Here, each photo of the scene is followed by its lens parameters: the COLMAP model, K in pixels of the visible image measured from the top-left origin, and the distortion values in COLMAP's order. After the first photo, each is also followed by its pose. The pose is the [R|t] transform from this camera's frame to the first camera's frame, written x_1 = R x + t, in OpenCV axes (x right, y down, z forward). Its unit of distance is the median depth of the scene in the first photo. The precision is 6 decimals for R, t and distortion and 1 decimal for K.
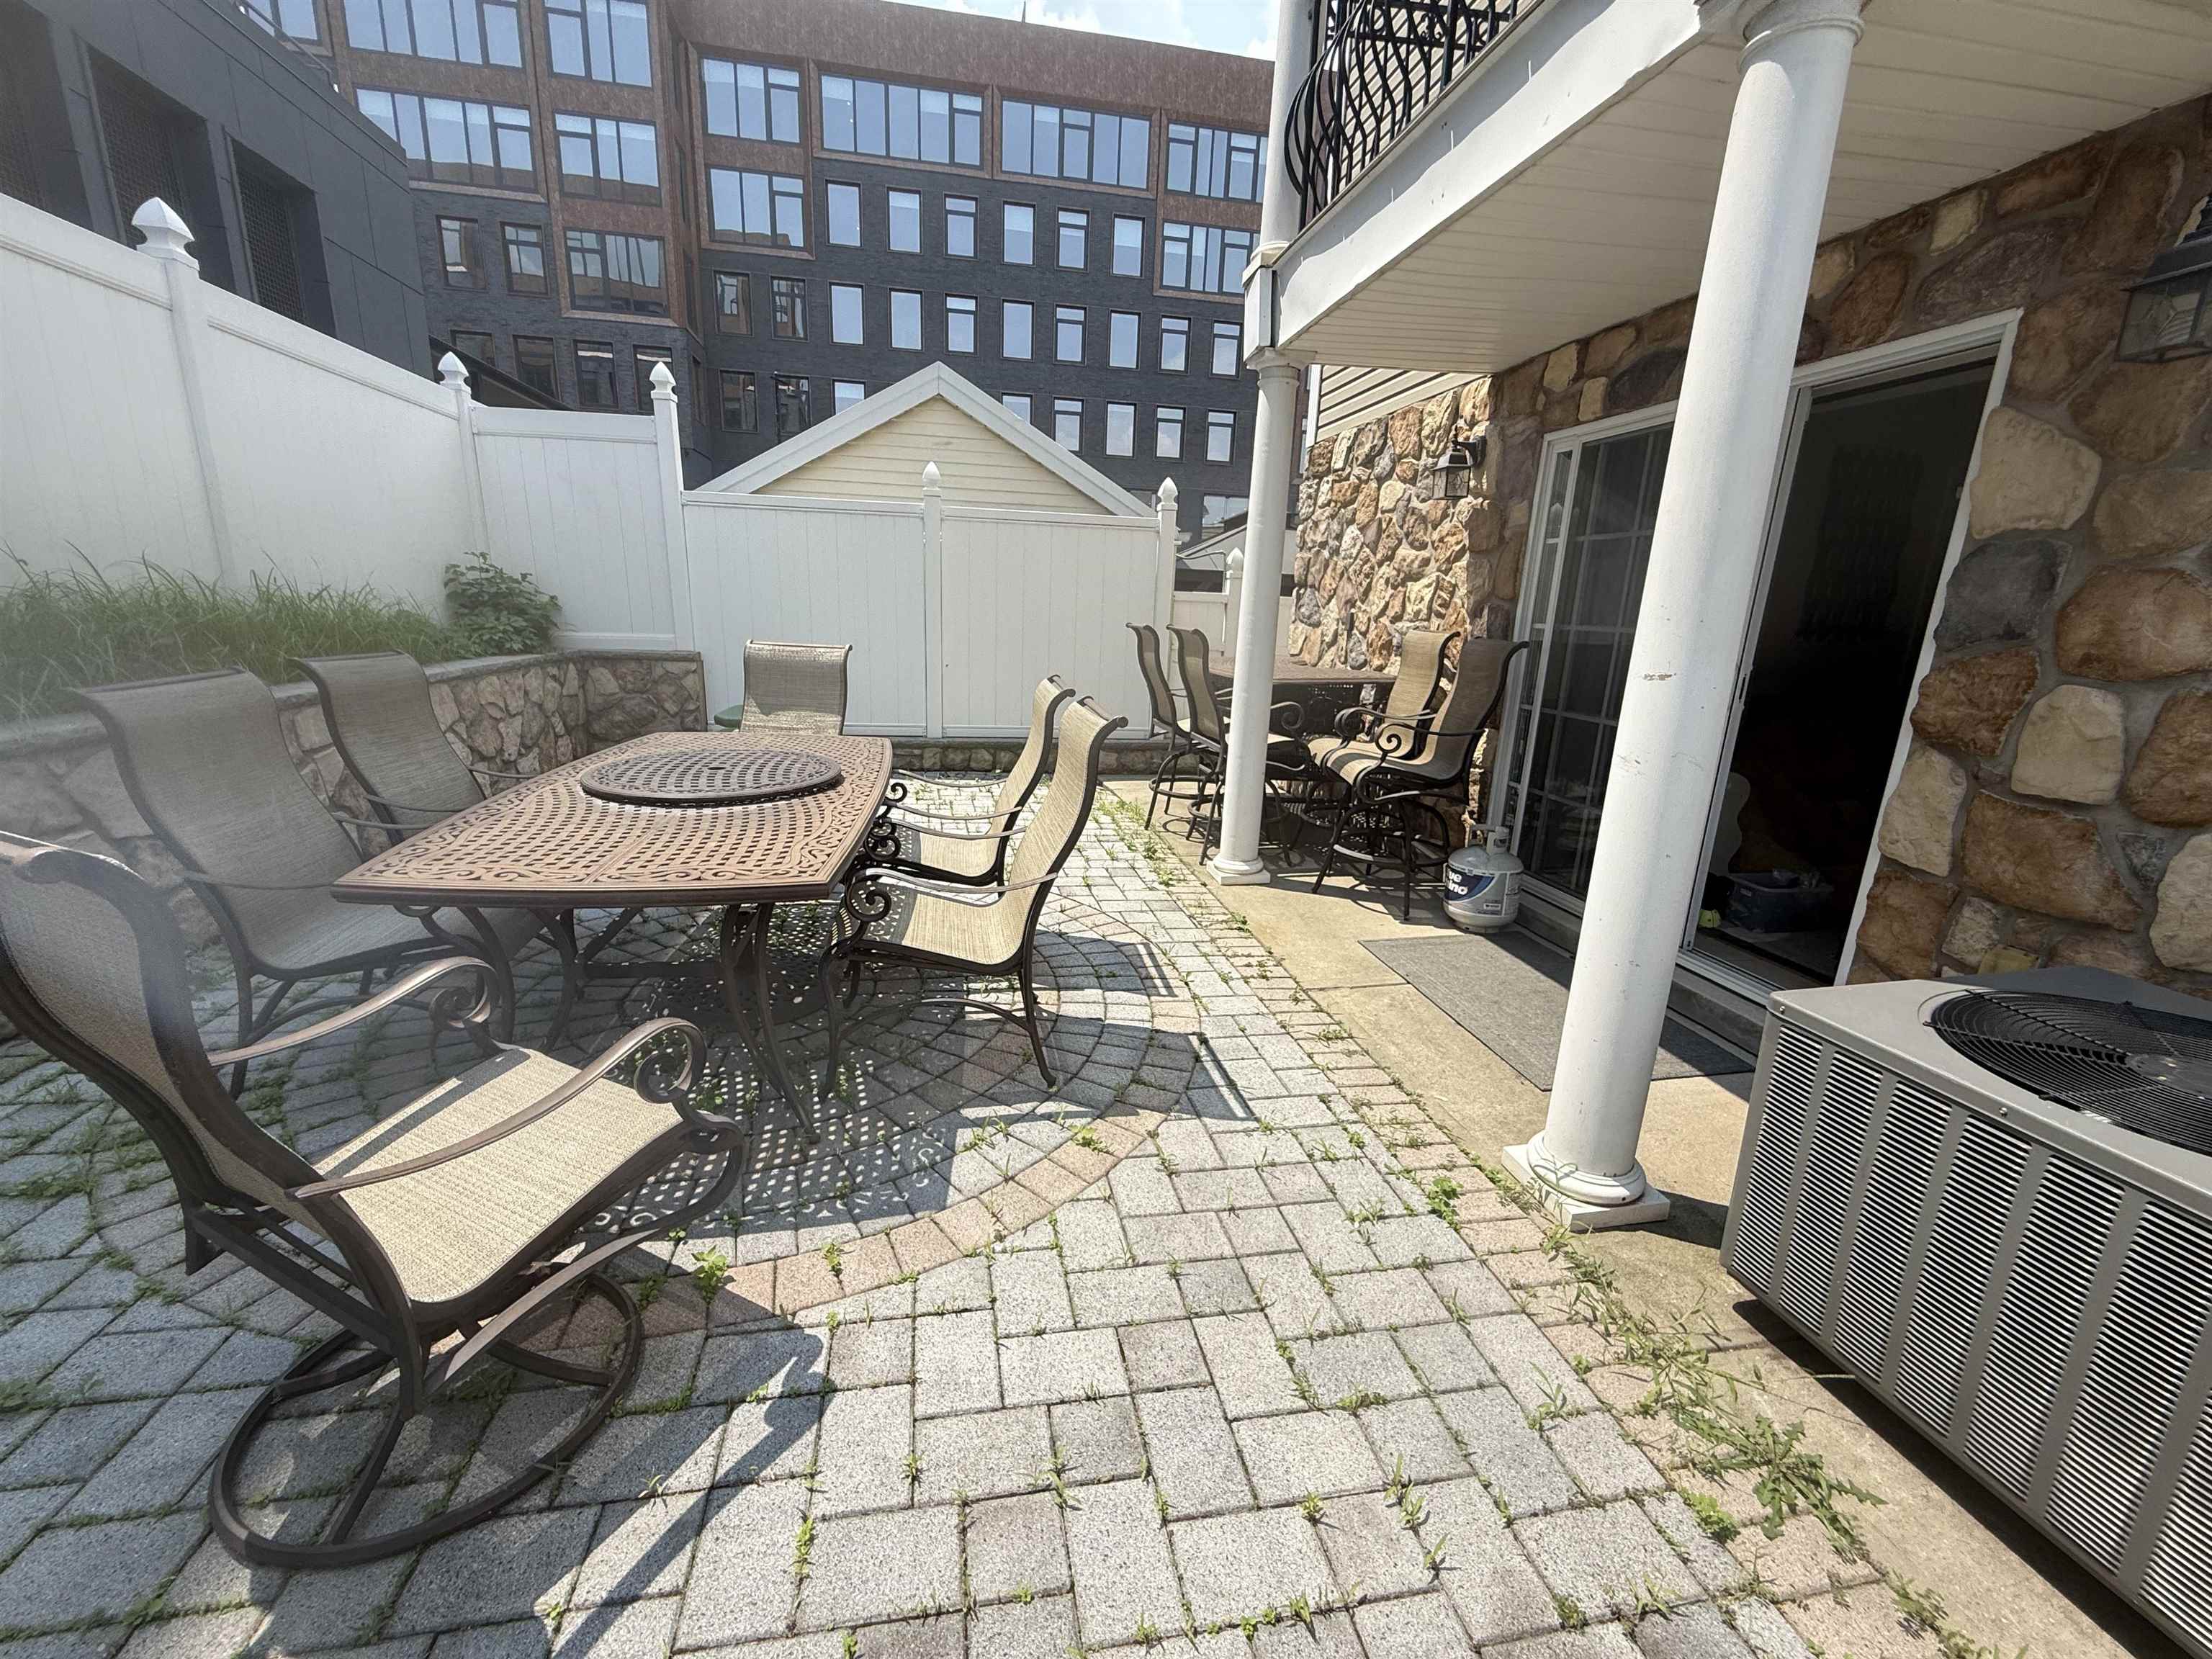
lens RADIAL K [[882.9, 0, 1105.4], [0, 882.9, 826.3], [0, 0, 1]] dist [-0.003030, 0.000238]
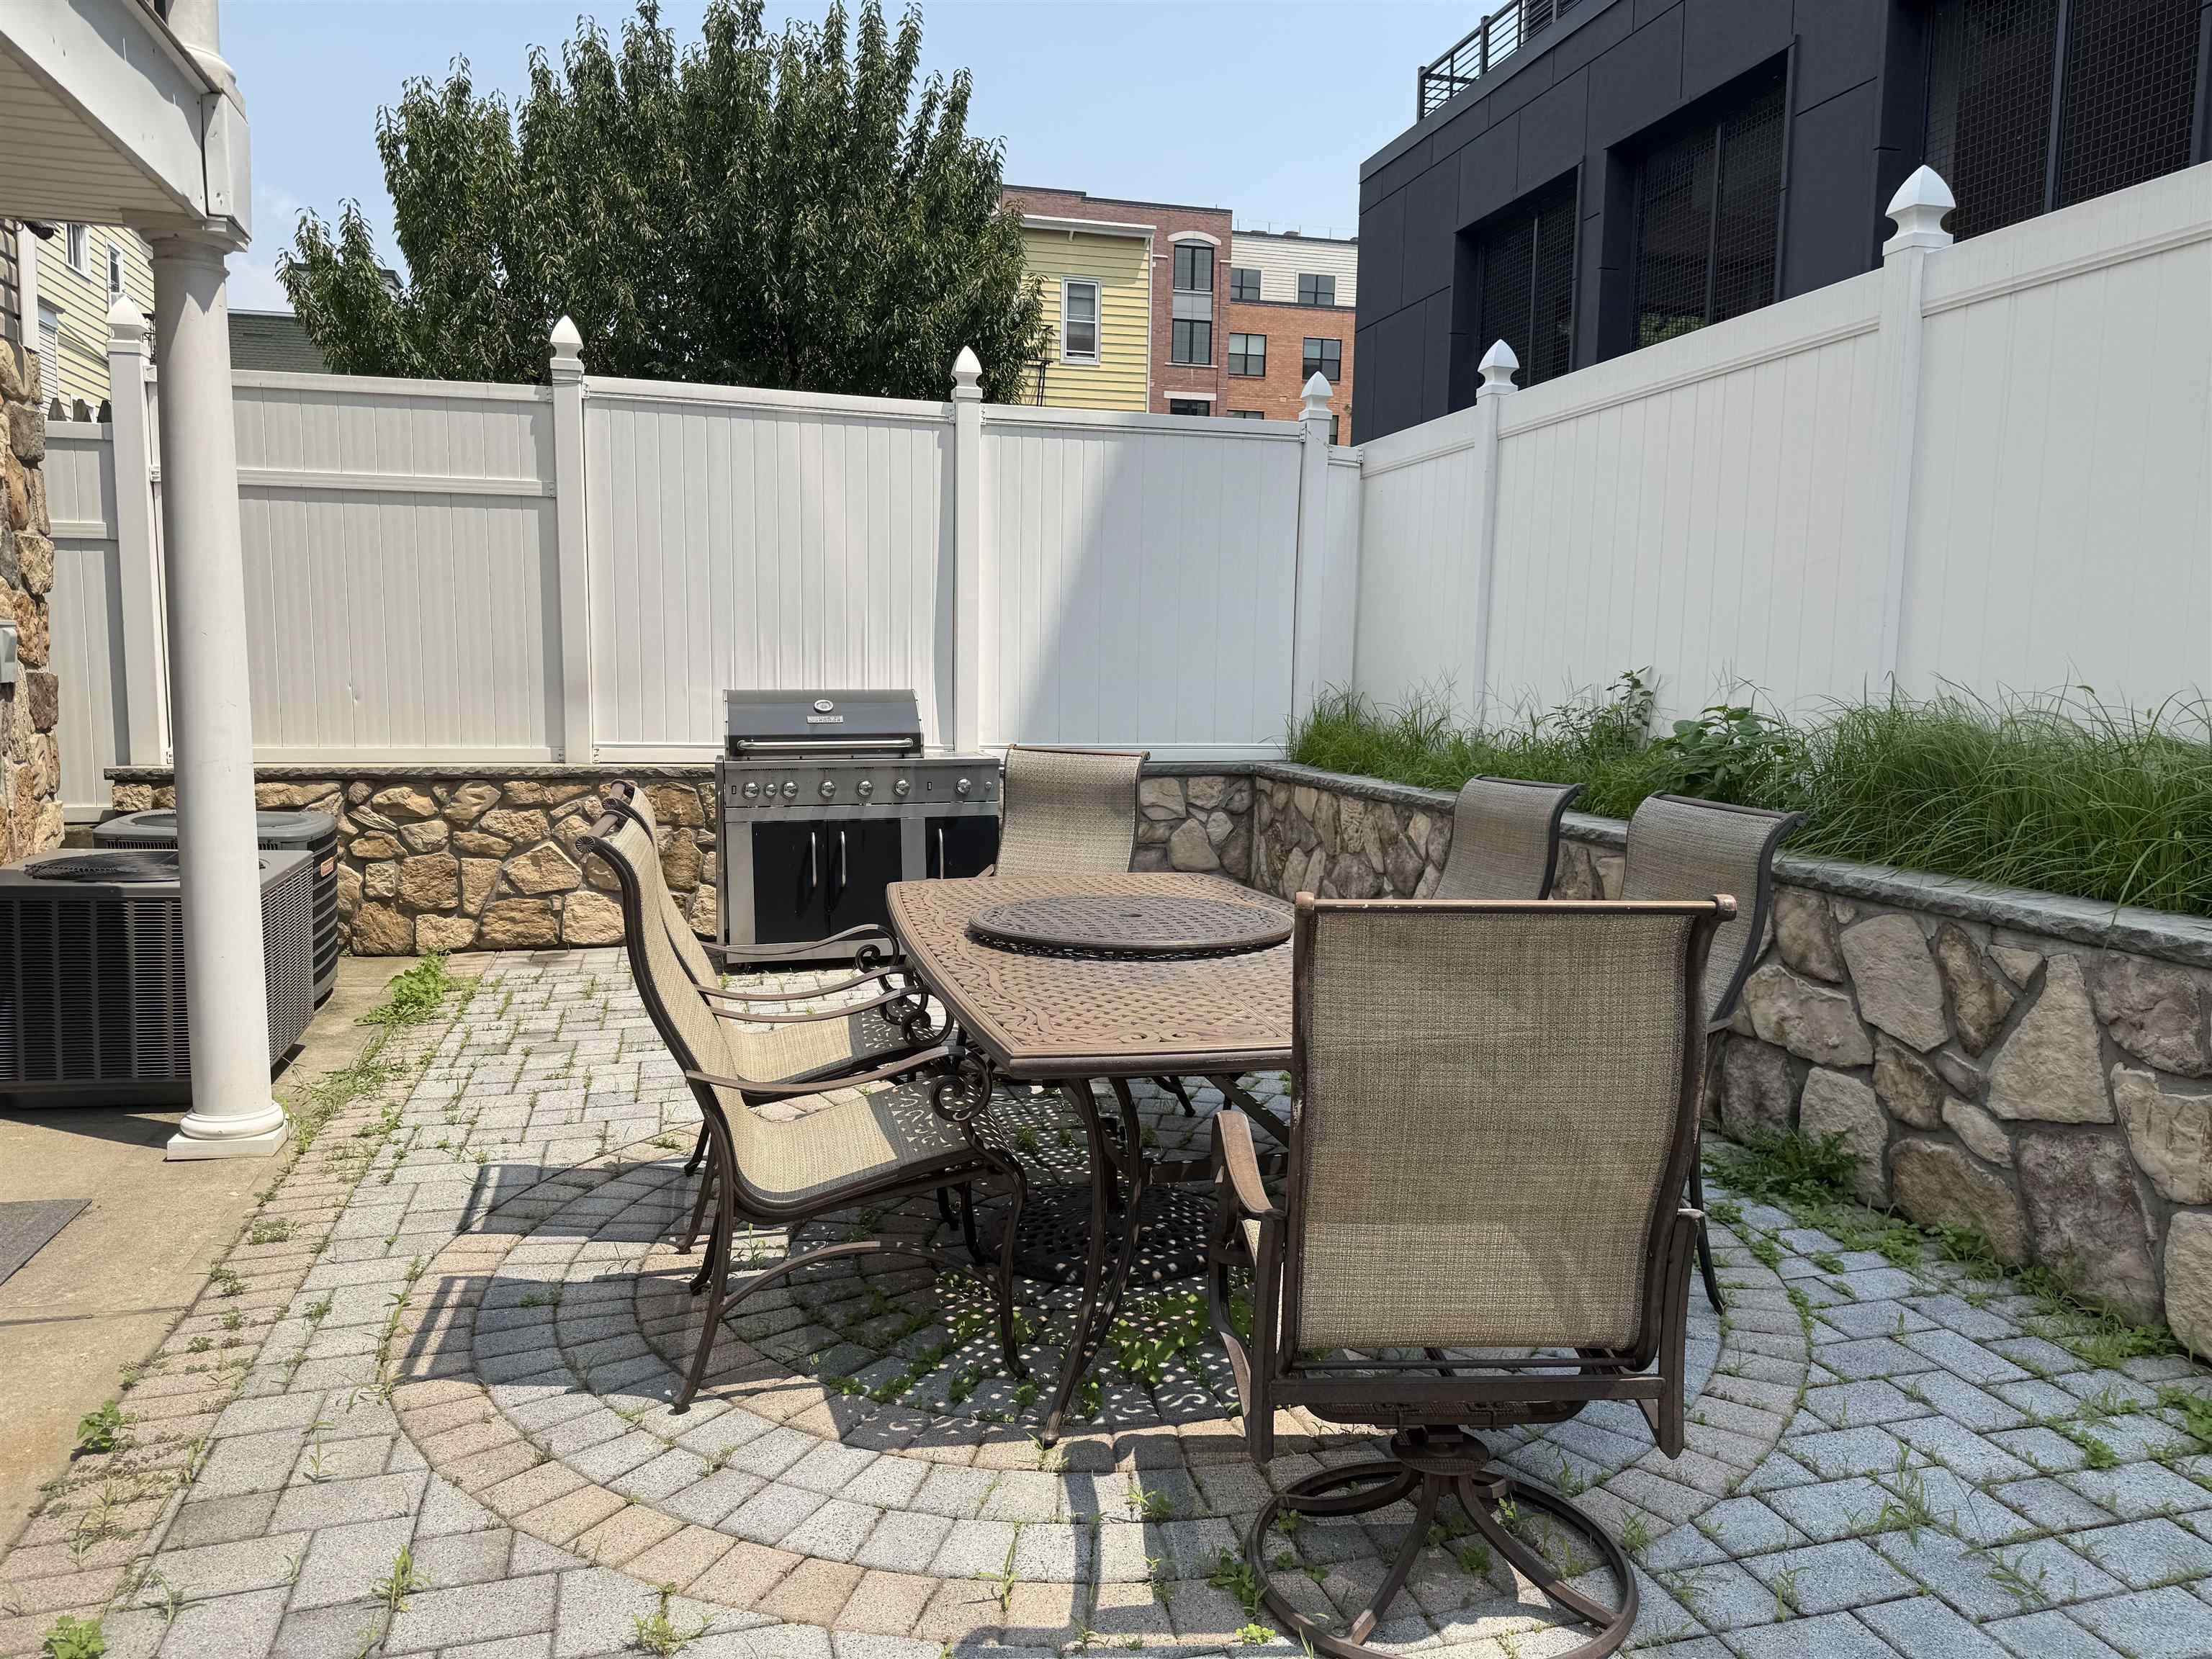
lens RADIAL K [[1555.9, 0, 1104.7], [0, 1555.9, 831.6], [0, 0, 1]] dist [-0.008057, -0.001342]
pose [[-0.996325, -0.037225, -0.077136, -0.212448], [-0.061723, 0.936451, 0.345326, -0.375695], [0.059379, 0.348818, -0.935308, 1.449964]]
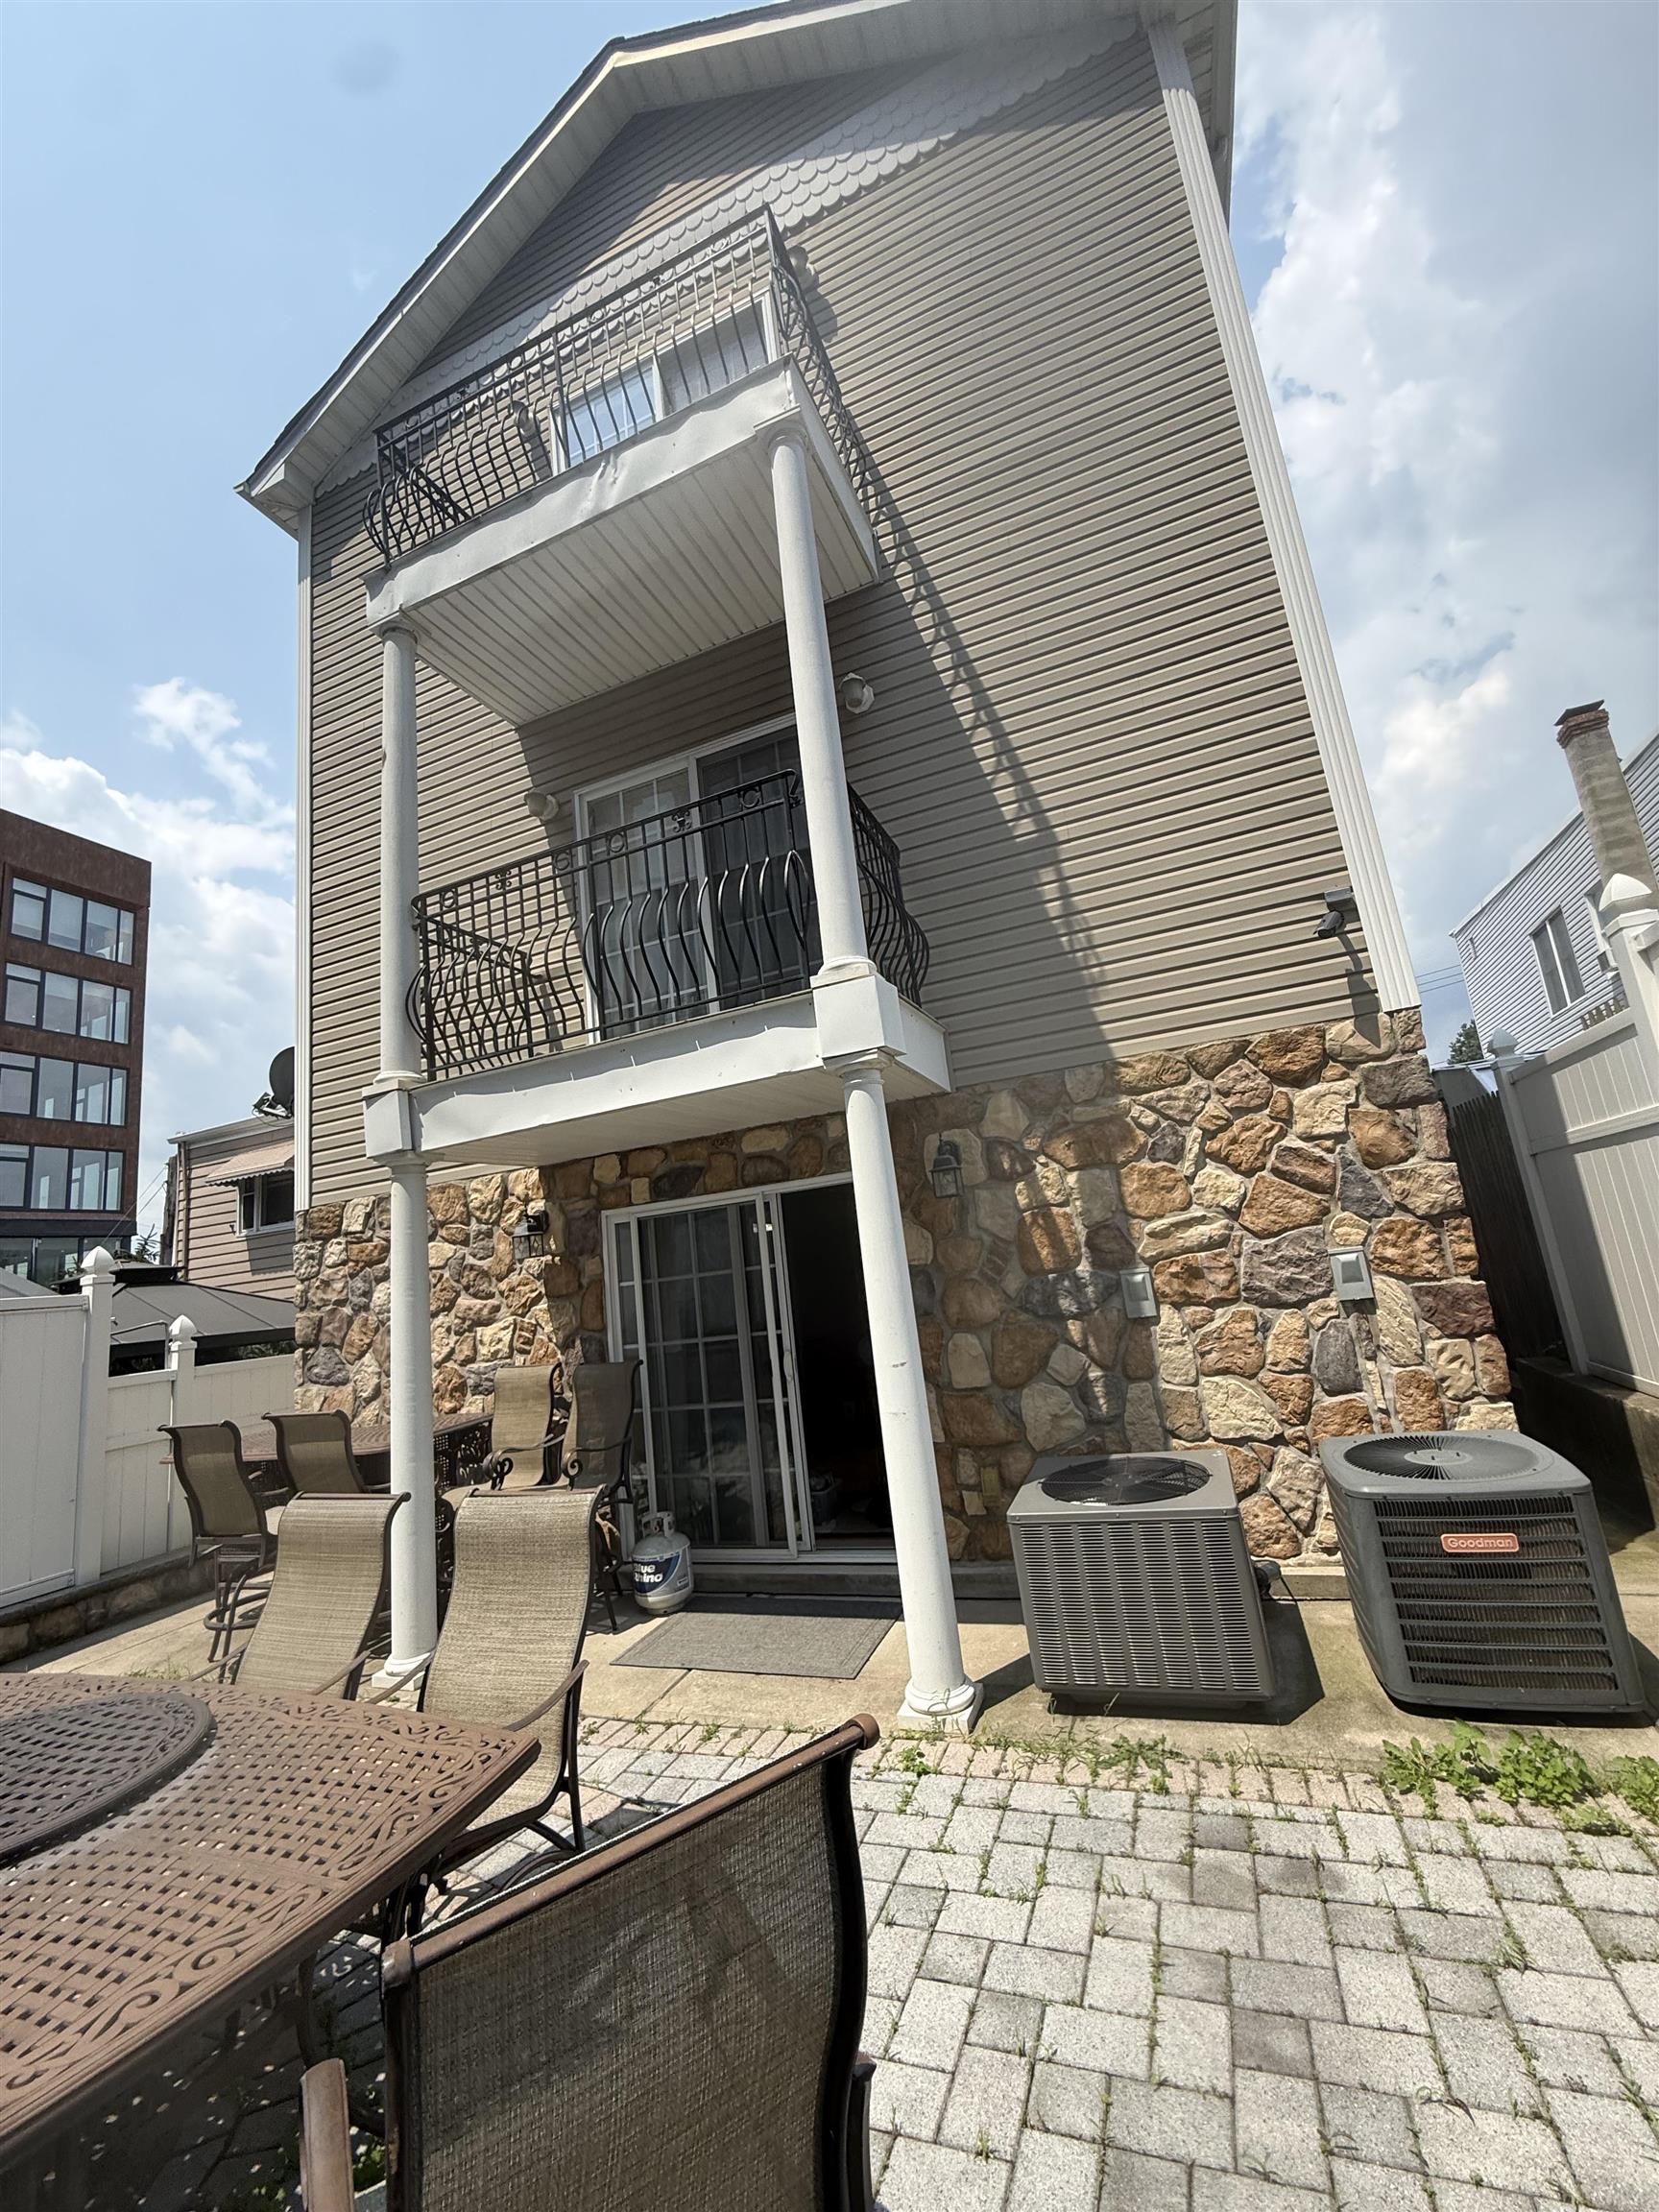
lens RADIAL K [[882.9, 0, 830.0], [0, 882.9, 1097.2], [0, 0, 1]] dist [-0.003030, 0.000238]
pose [[0.529268, 0.072474, 0.845354, -0.468592], [0.329614, 0.900523, -0.283572, -0.087196], [-0.781812, 0.428726, 0.452730, 0.011392]]
